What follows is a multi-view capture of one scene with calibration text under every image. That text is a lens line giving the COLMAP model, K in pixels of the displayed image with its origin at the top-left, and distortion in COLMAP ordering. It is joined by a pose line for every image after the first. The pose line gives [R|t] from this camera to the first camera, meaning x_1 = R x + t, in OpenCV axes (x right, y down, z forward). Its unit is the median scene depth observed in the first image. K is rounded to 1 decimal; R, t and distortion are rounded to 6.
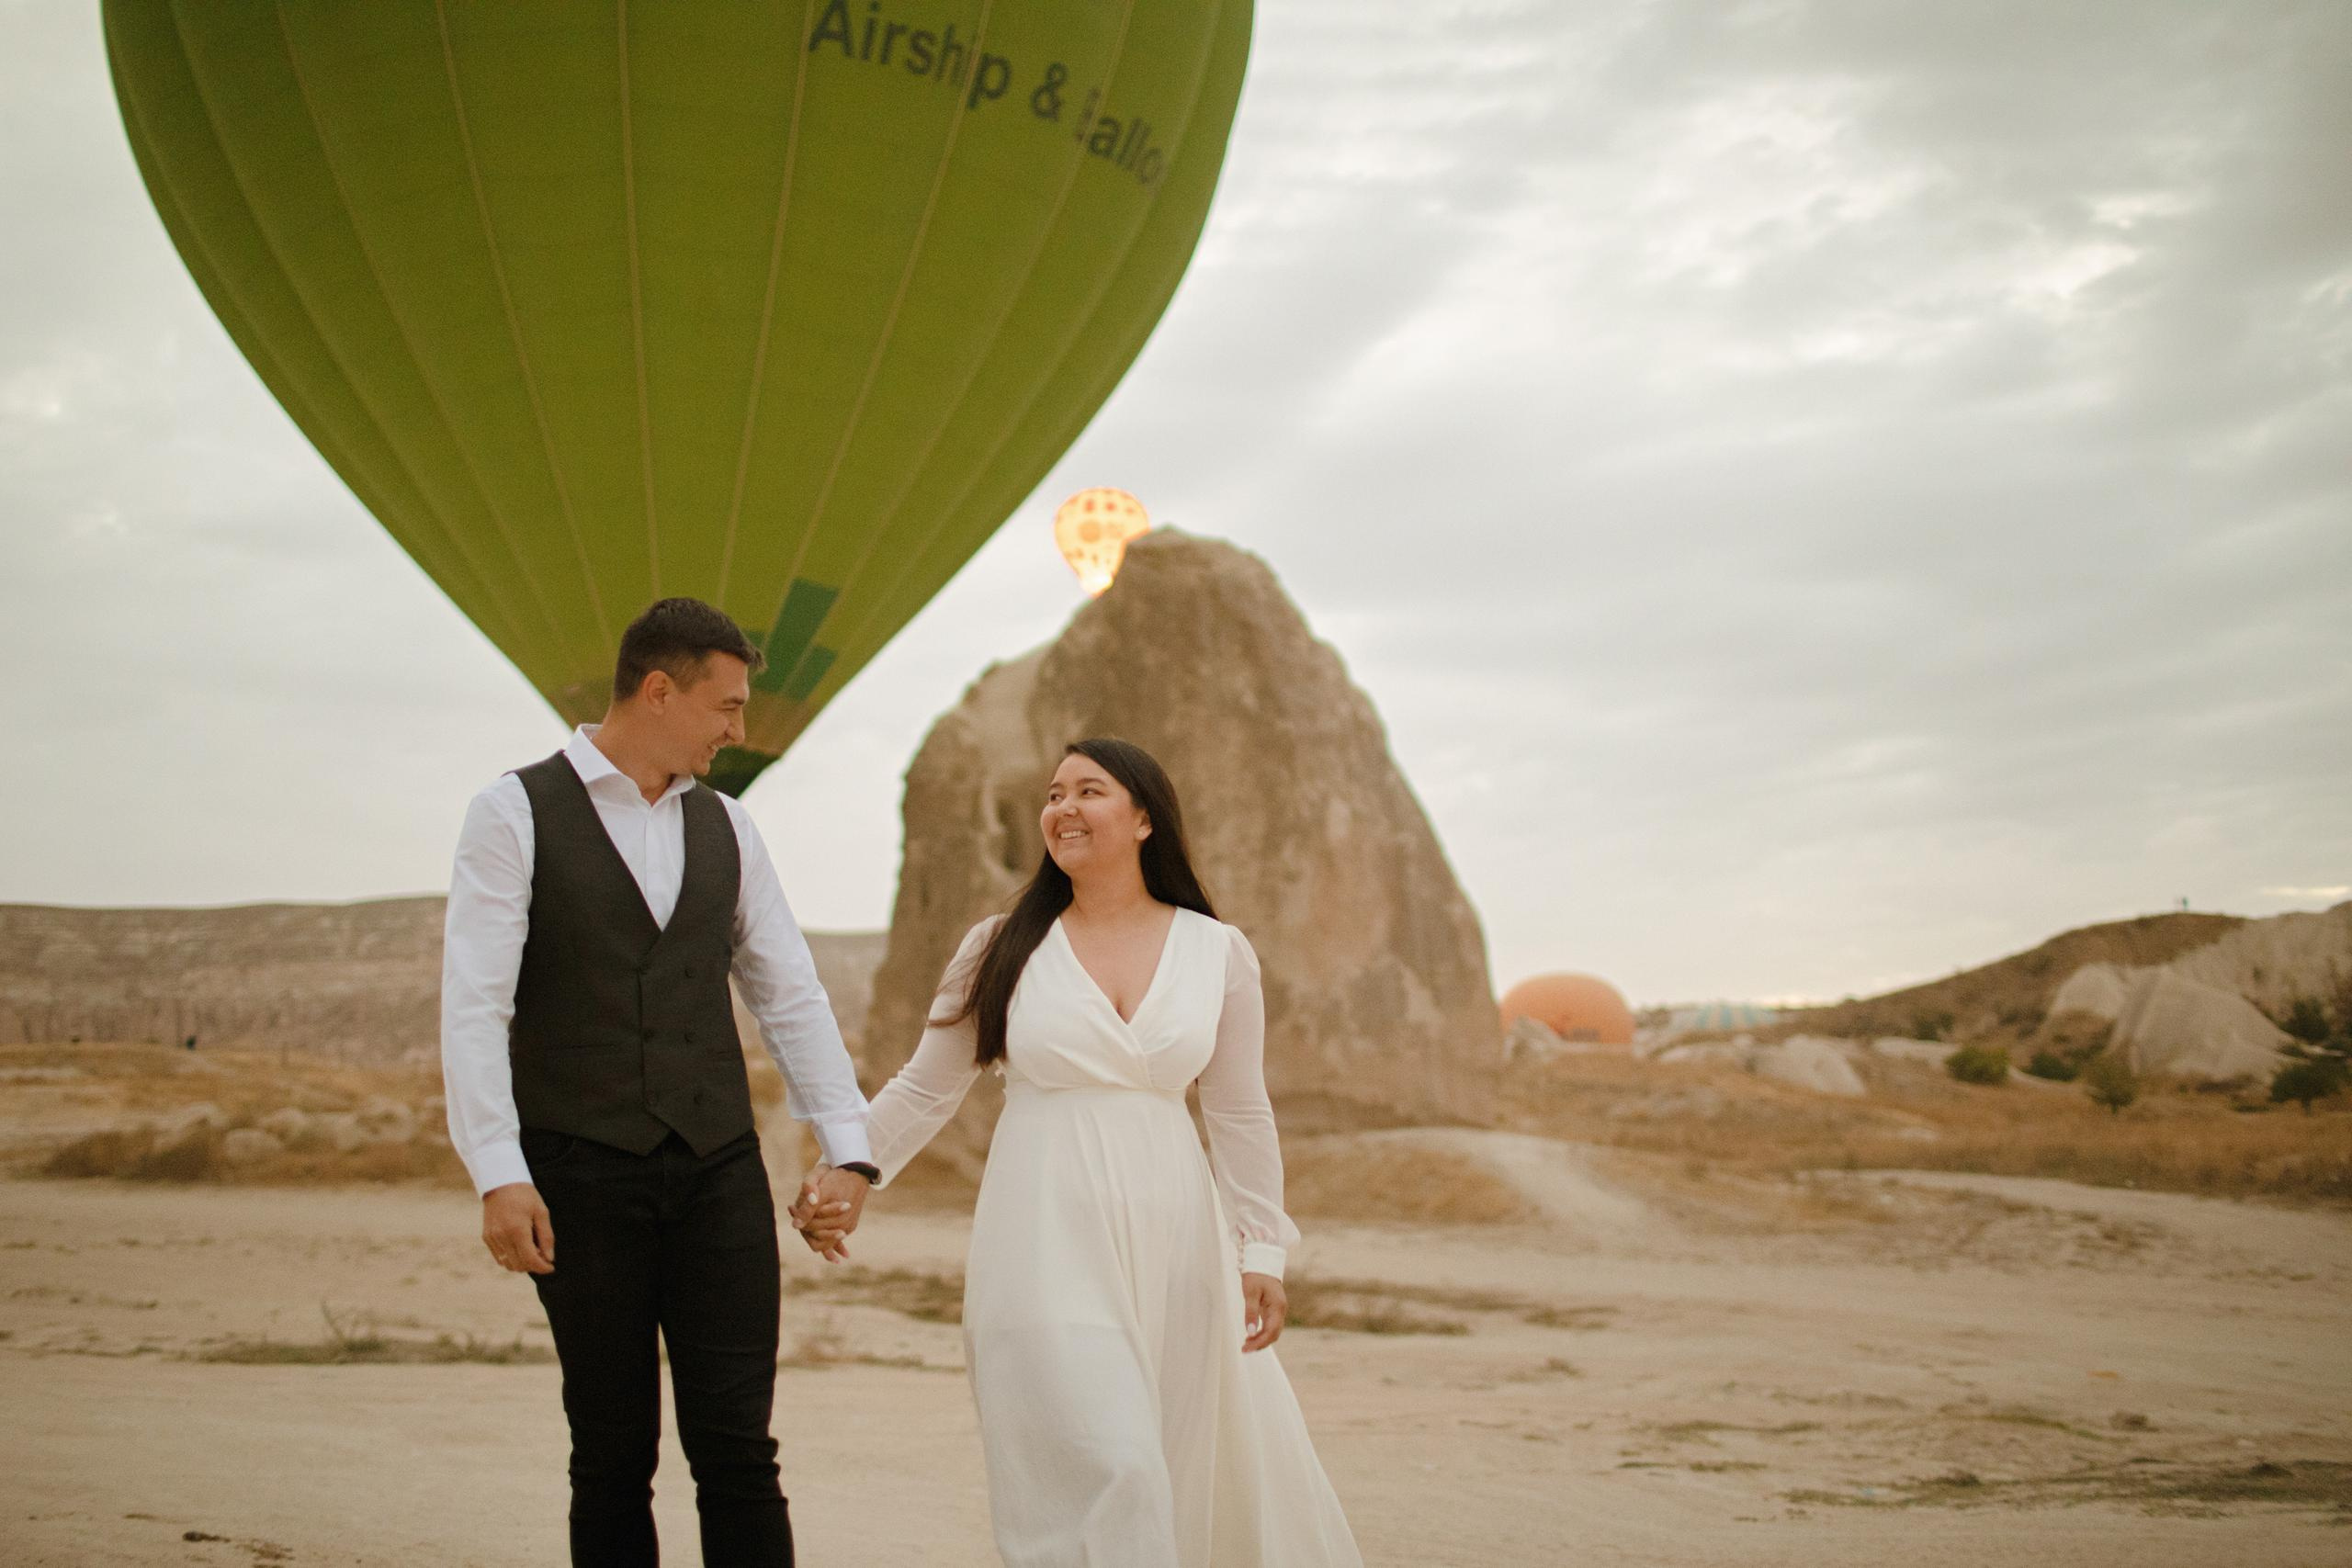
lens RADIAL K [[2297.6, 0, 1176.0], [0, 2297.6, 784.0], [0, 0, 1]] dist [-0.099672, 0.129233]
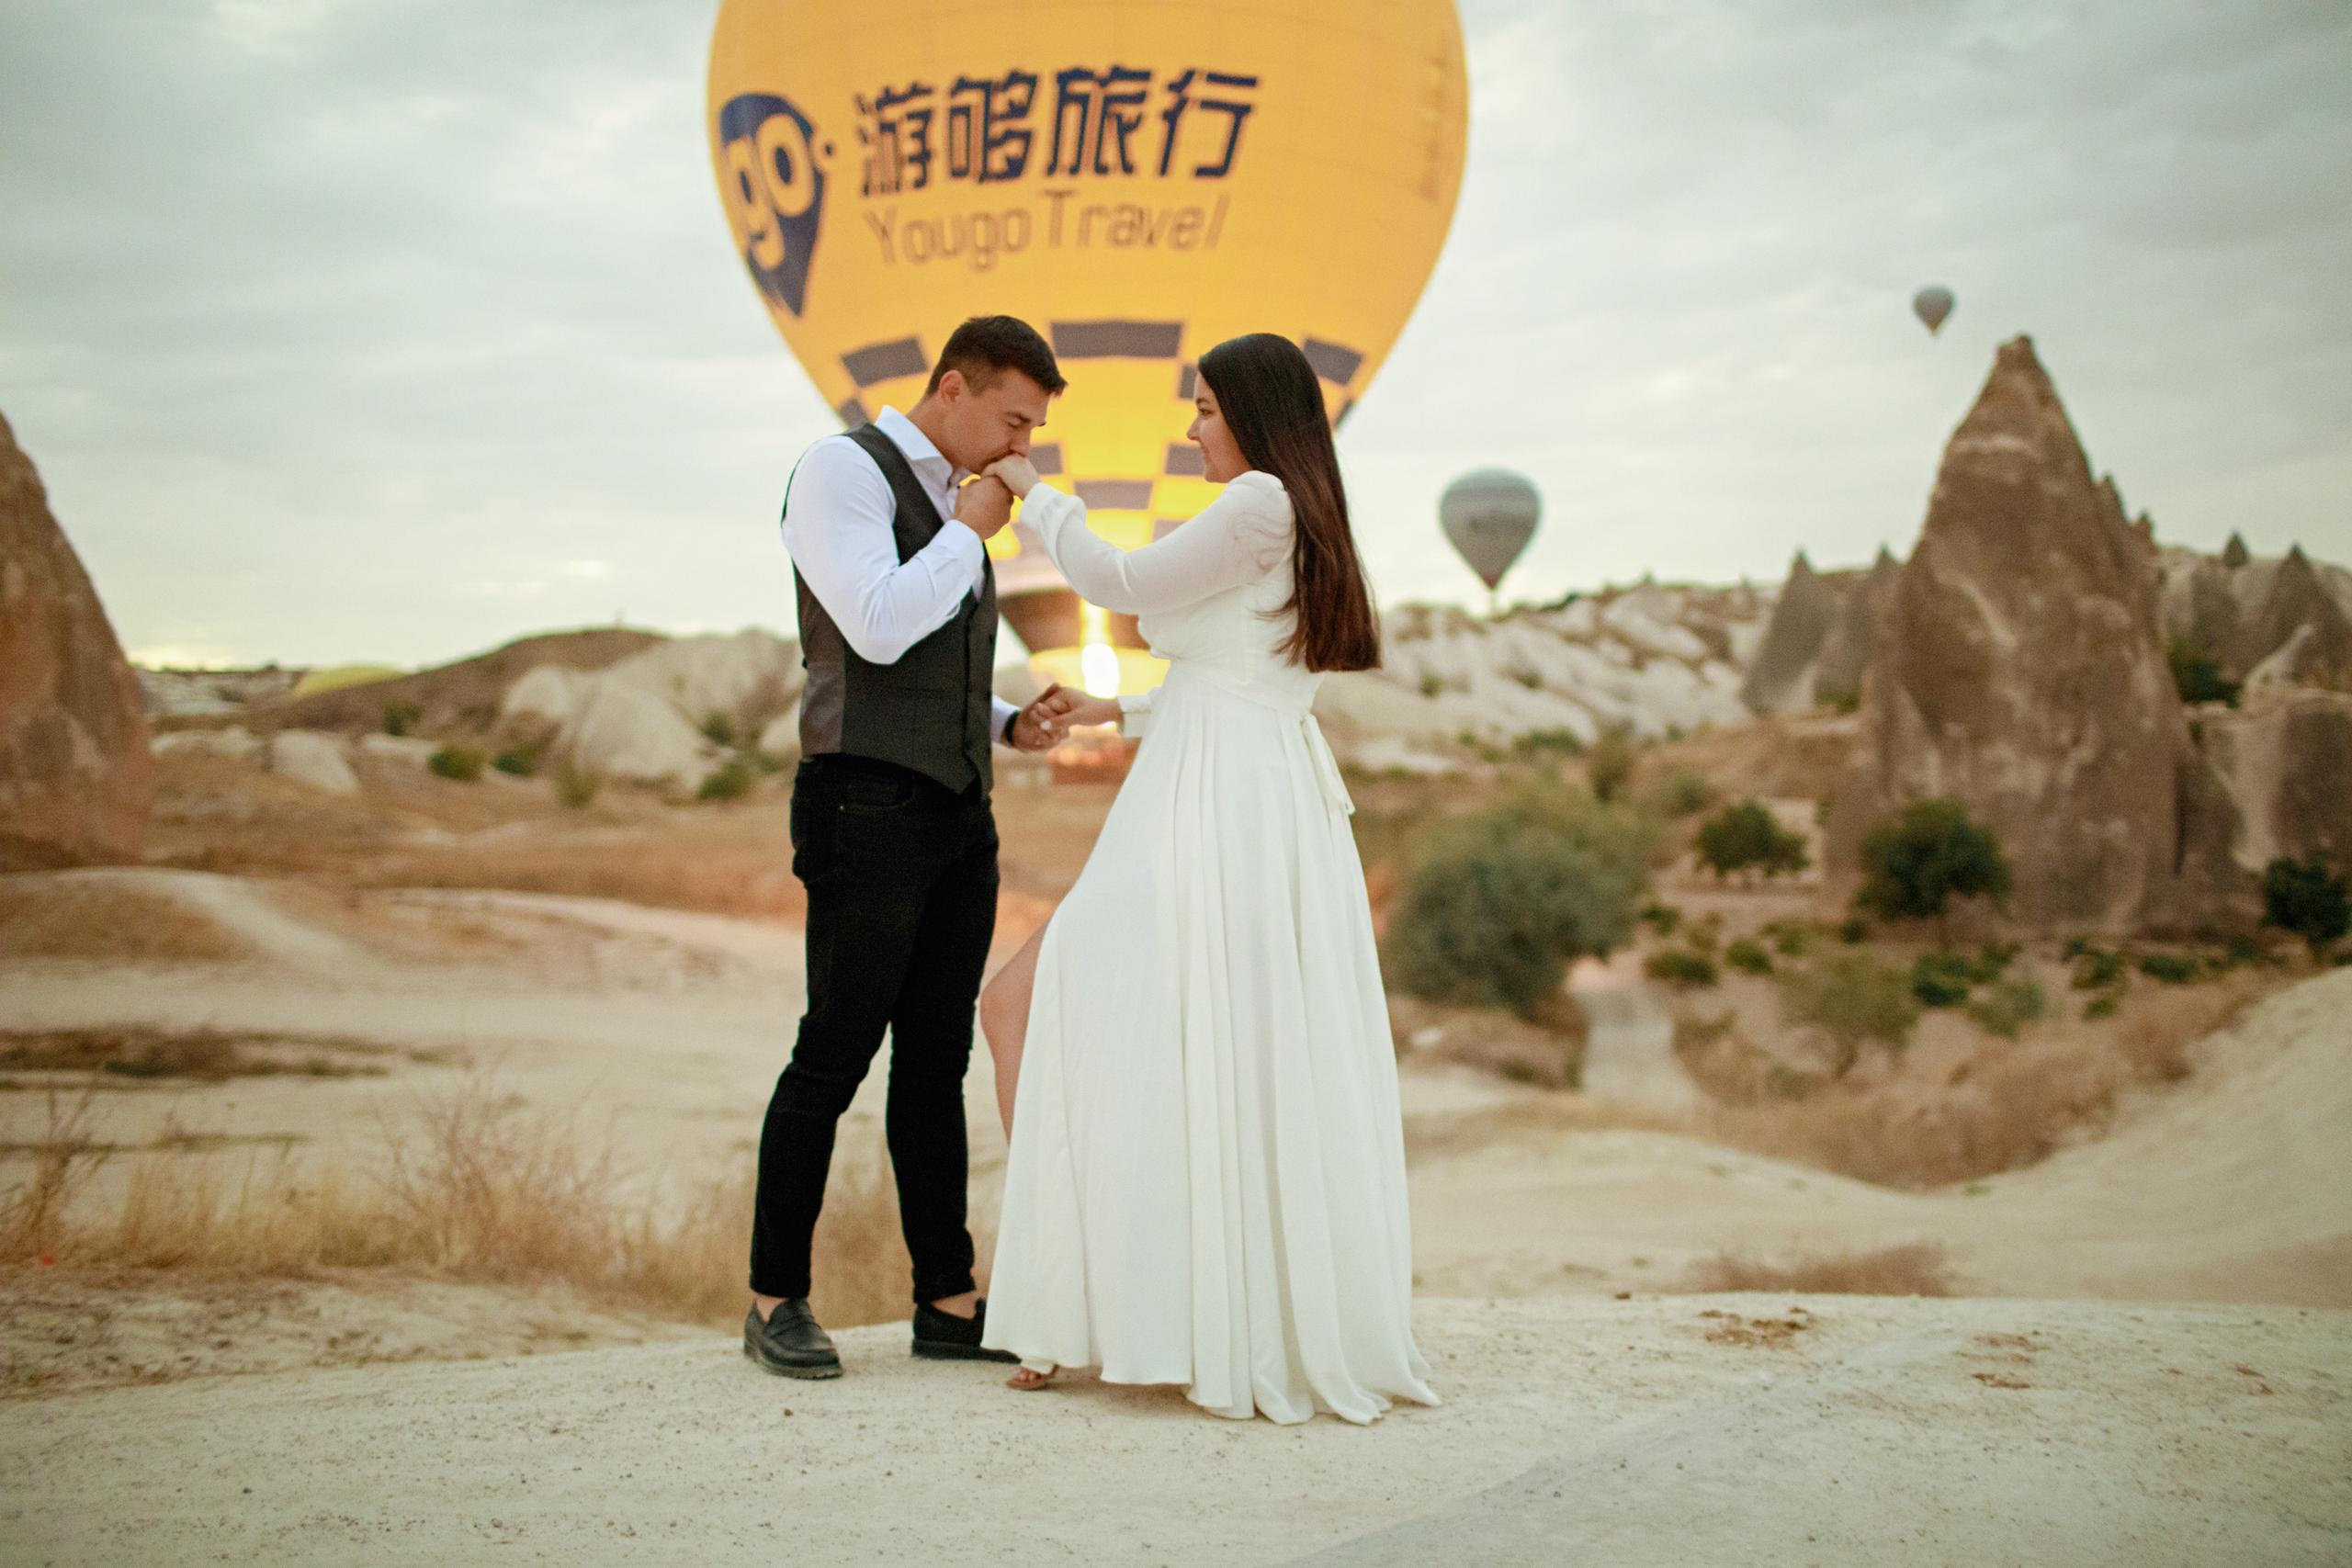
lens RADIAL K [[2297.6, 0, 1176.0], [0, 2297.6, 784.0], [0, 0, 1]] dist [-0.099672, 0.129233]
pose [[0.772452, 0.013153, 0.634937, -0.178332], [-0.111234, 0.987132, 0.114876, -0.072273], [-0.625256, -0.159363, 0.763976, -0.173235]]
